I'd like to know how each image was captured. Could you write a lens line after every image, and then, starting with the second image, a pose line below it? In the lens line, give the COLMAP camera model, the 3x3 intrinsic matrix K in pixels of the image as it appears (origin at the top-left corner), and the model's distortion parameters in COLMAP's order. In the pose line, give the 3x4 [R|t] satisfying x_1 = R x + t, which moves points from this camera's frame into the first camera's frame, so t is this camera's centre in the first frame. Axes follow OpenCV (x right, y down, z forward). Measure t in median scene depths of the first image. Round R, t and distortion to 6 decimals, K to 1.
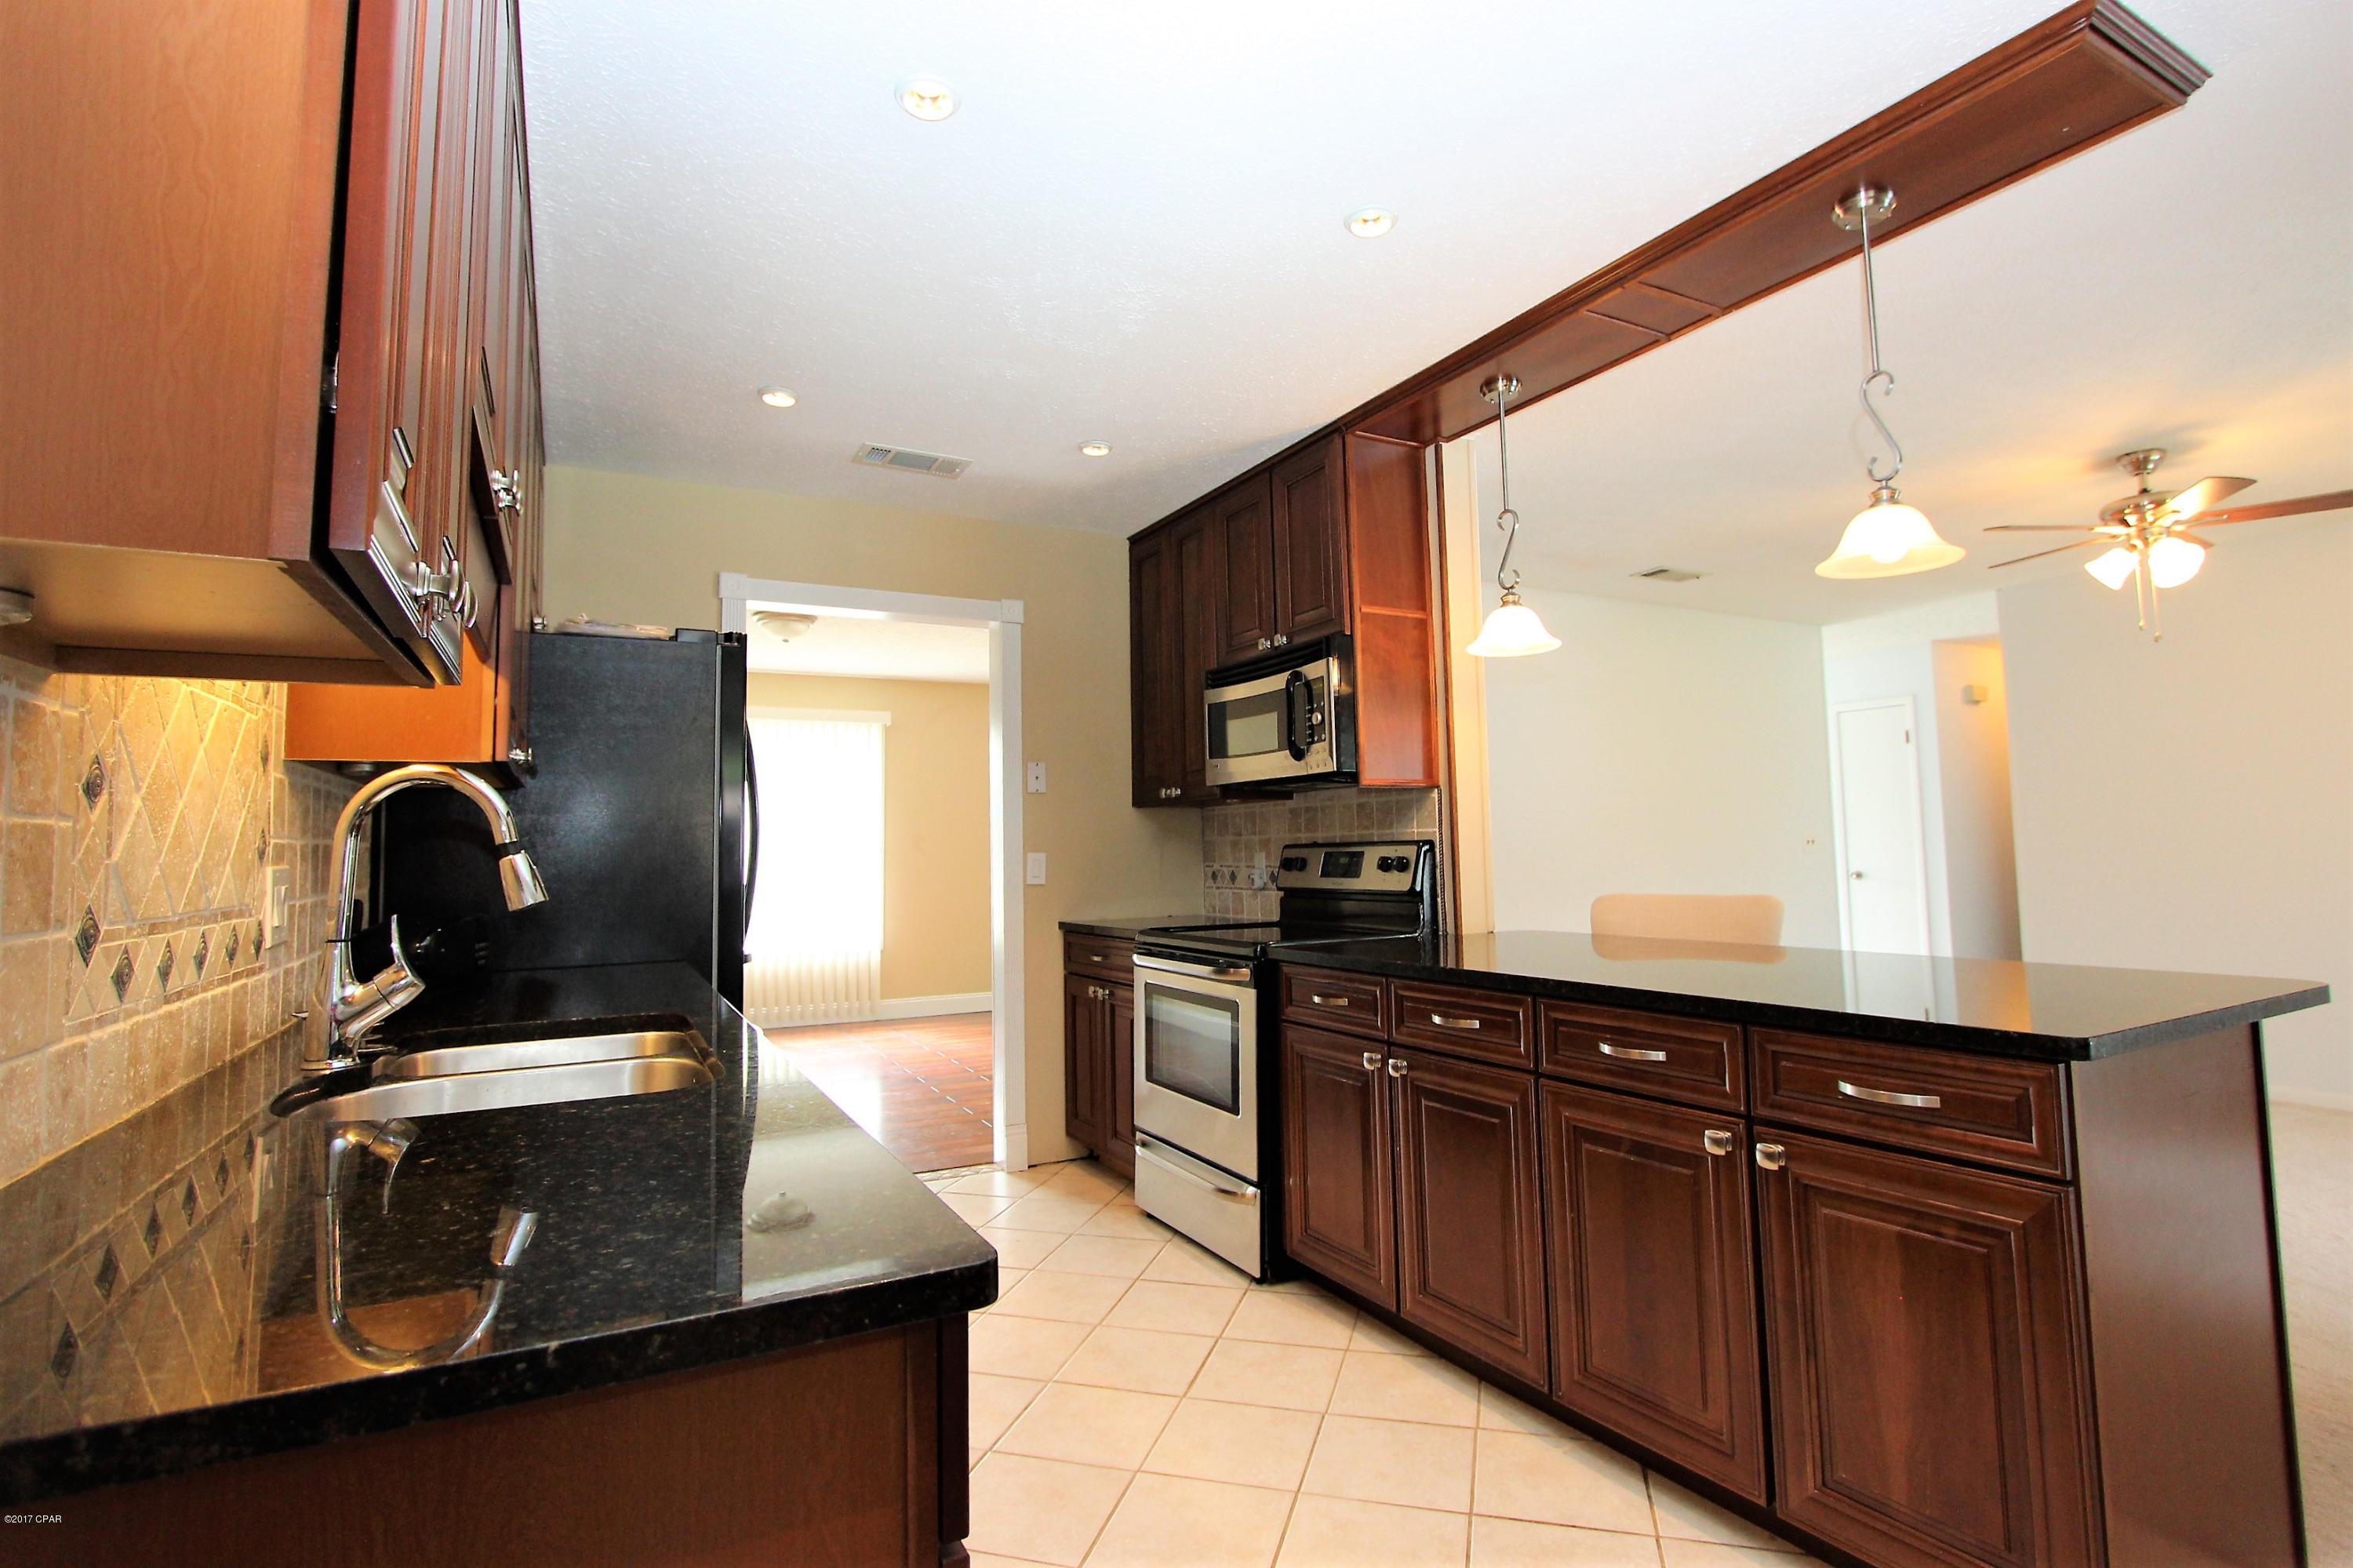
lens RADIAL K [[1088.7, 0, 1192.0], [0, 1088.7, 764.9], [0, 0, 1]] dist [-0.017164, 0.000614]
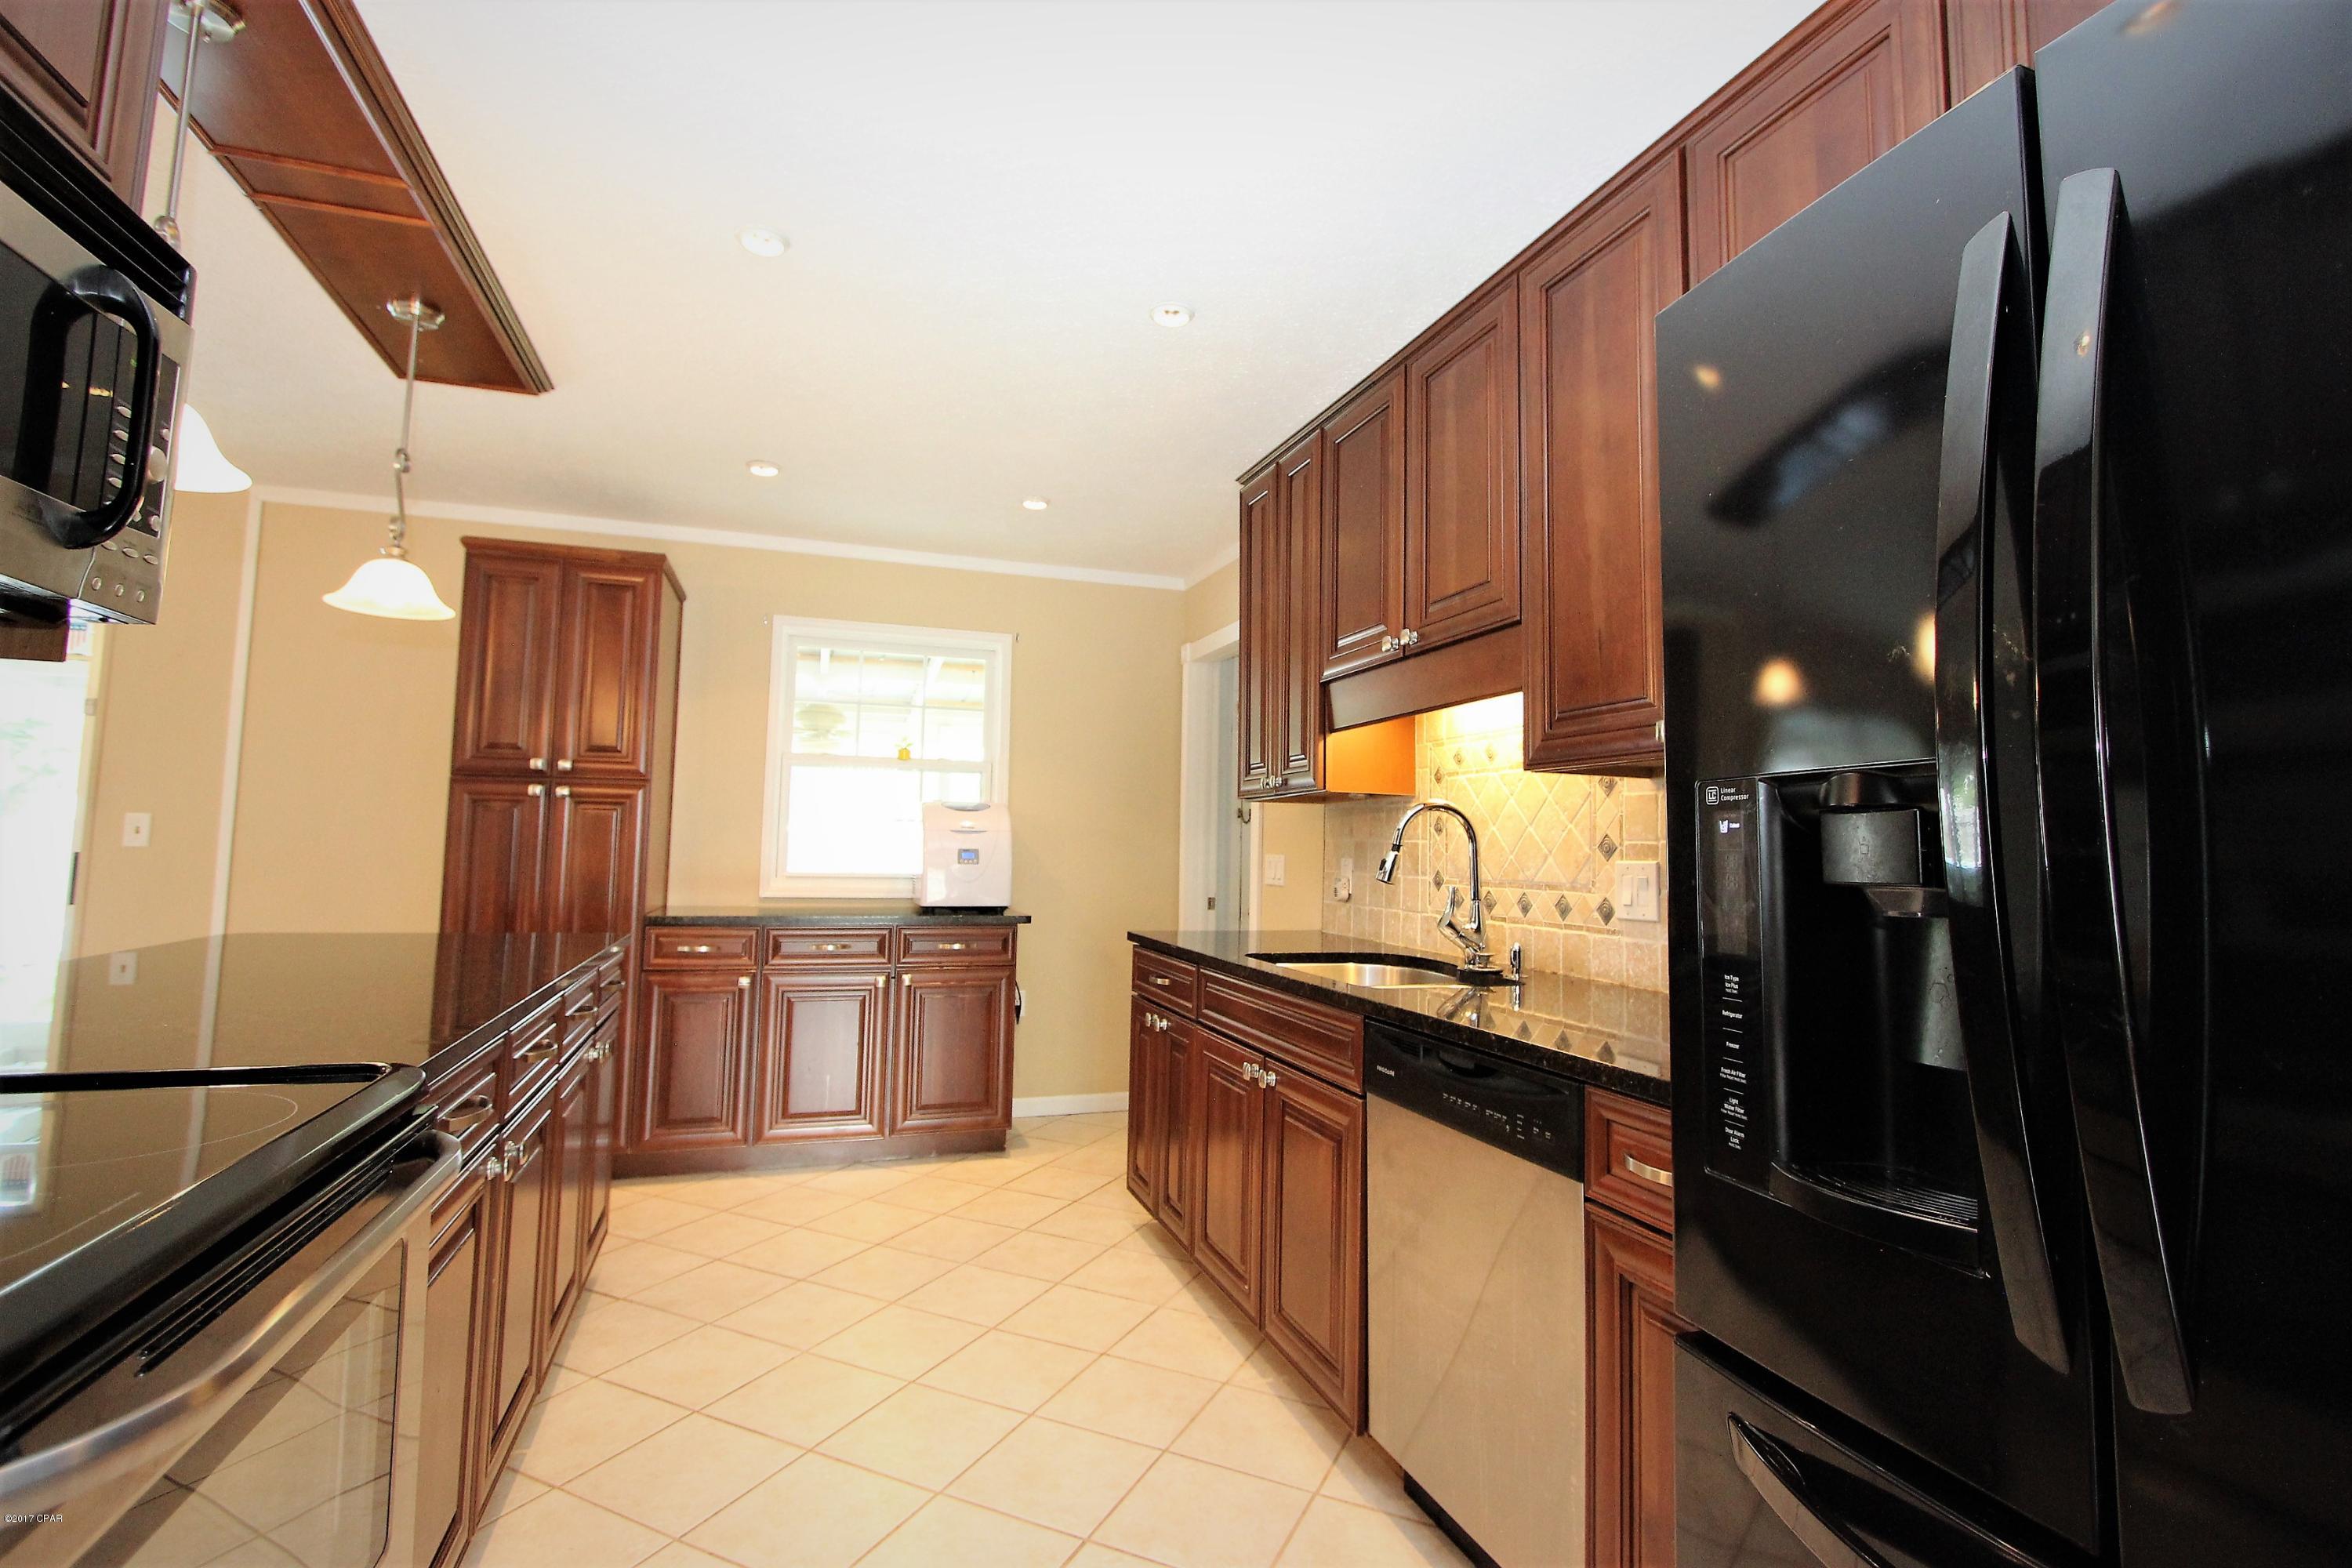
lens RADIAL K [[1088.2, 0, 1191.5], [0, 1088.2, 764.9], [0, 0, 1]] dist [-0.017164, 0.000614]
pose [[-0.988644, 0.008027, 0.150062, -0.259534], [-0.015803, 0.987483, -0.156934, 0.099482], [-0.149443, -0.157523, -0.976142, 1.228779]]
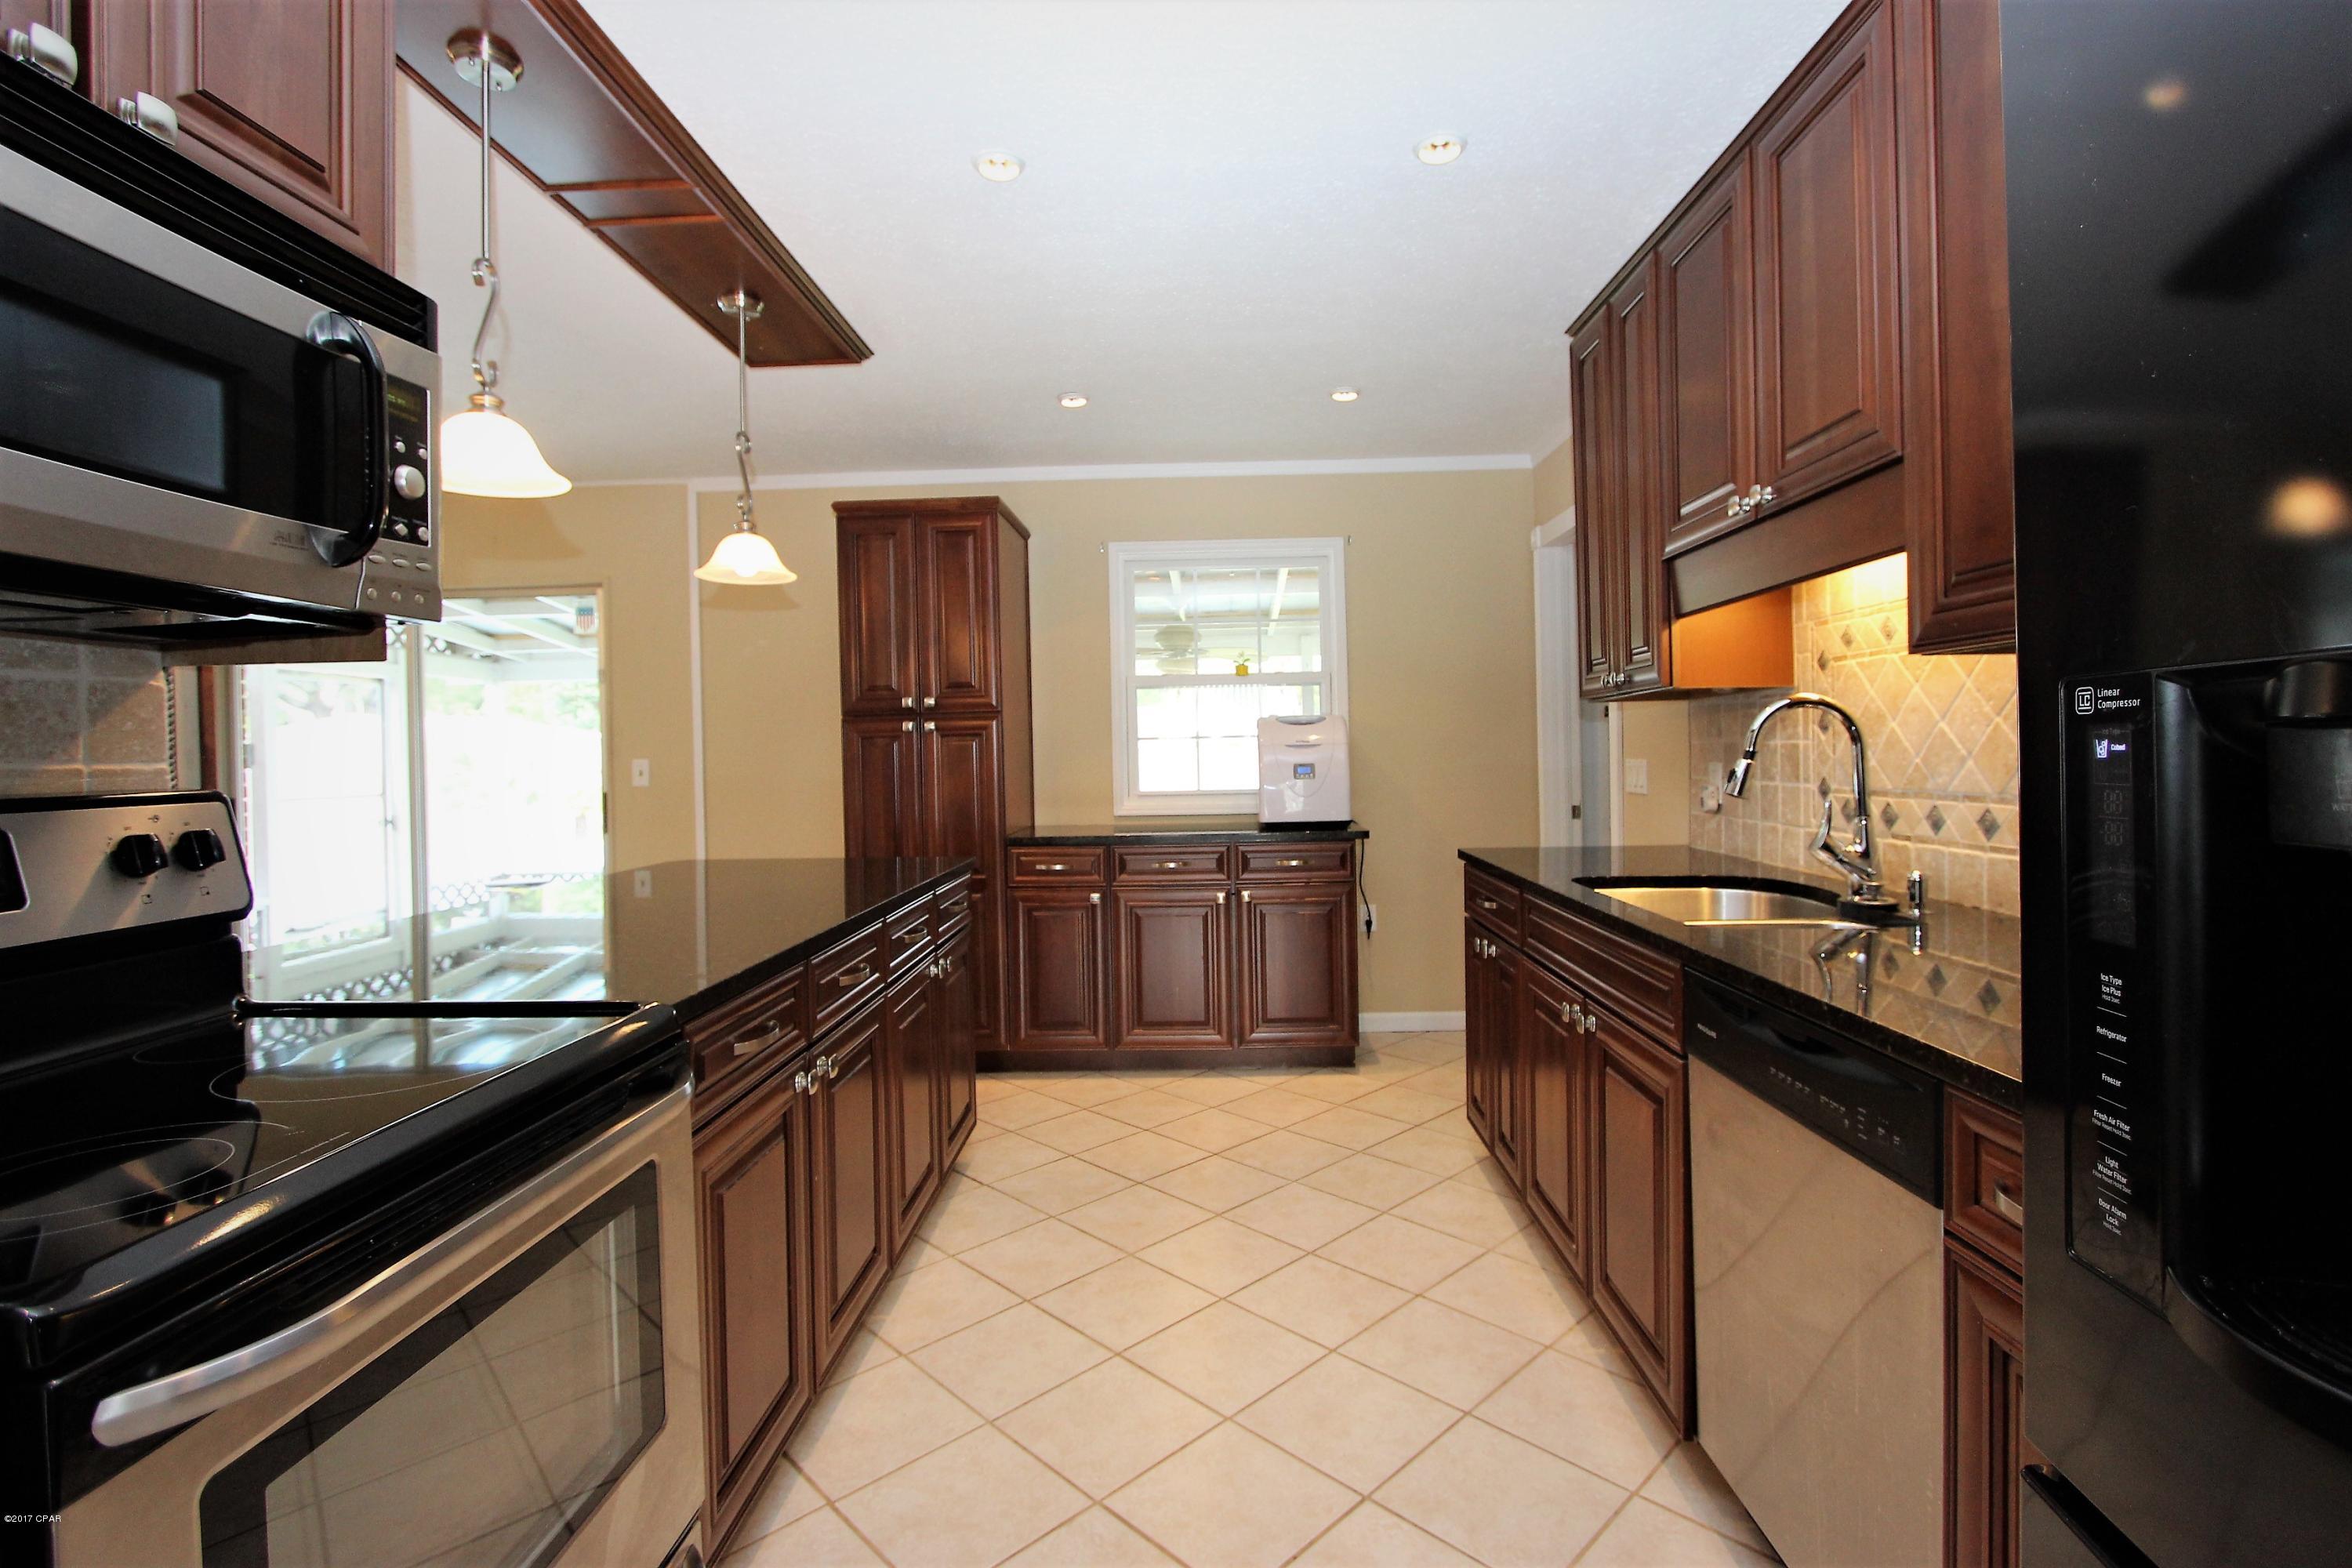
lens RADIAL K [[1088.1, 0, 1192.1], [0, 1088.1, 762.3], [0, 0, 1]] dist [-0.018588, -0.000921]
pose [[-0.869089, 0.026619, 0.493938, -0.316890], [-0.006735, 0.997822, -0.065625, 0.082013], [-0.494609, -0.060361, -0.867017, 1.154298]]
